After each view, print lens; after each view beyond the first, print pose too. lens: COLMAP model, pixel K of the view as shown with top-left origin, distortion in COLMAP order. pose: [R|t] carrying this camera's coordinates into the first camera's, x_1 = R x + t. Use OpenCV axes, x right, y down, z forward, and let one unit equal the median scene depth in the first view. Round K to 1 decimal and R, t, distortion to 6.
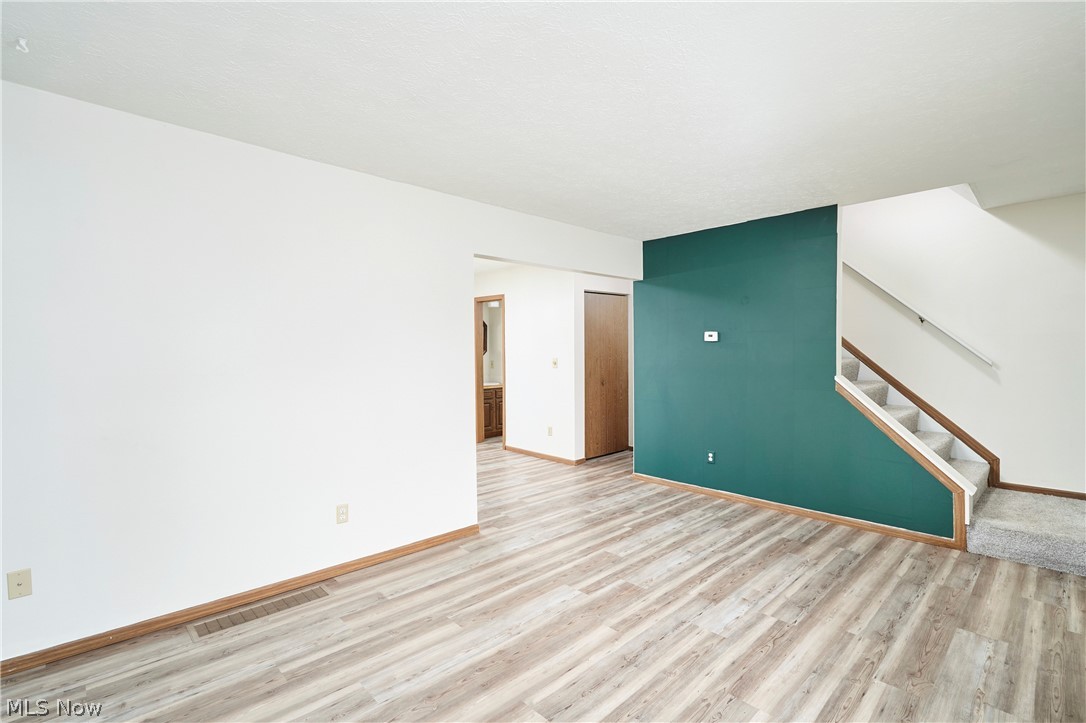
lens RADIAL K [[502.7, 0, 540.3], [0, 502.7, 357.3], [0, 0, 1]] dist [0.002419, 0.000342]
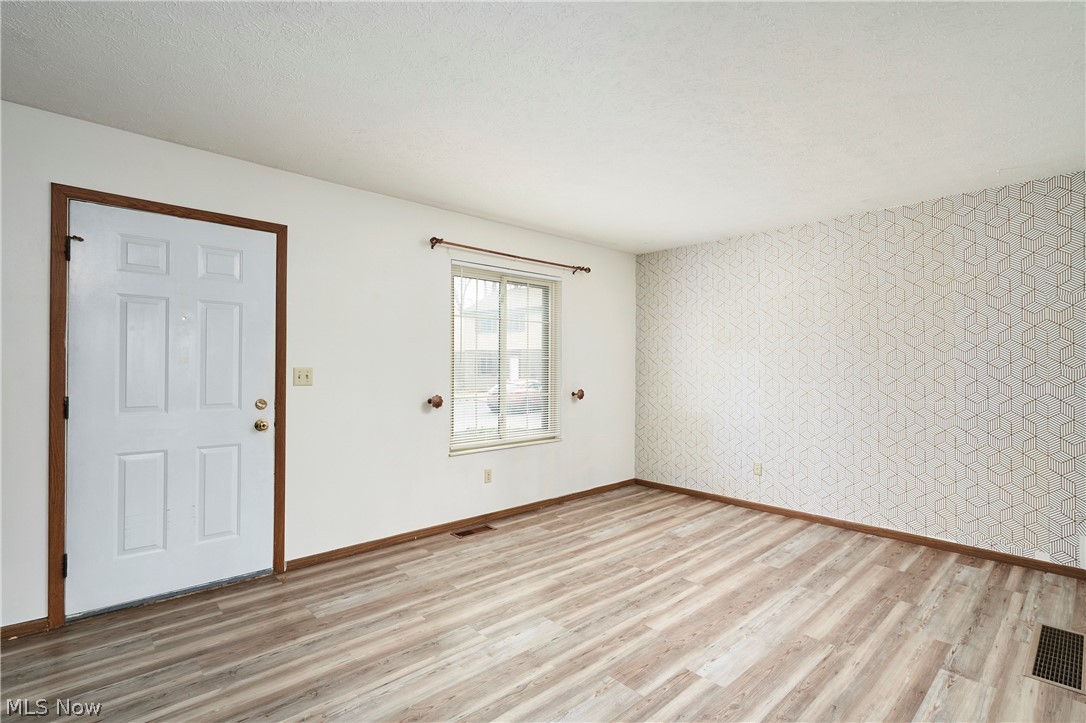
lens RADIAL K [[502.7, 0, 538.7], [0, 502.7, 359.3], [0, 0, 1]] dist [0.002419, 0.000342]
pose [[-0.999743, -0.000804, 0.022649, 0.333741], [-0.000888, 0.999993, -0.003680, 0.003949], [-0.022645, -0.003700, -0.999737, 1.959974]]
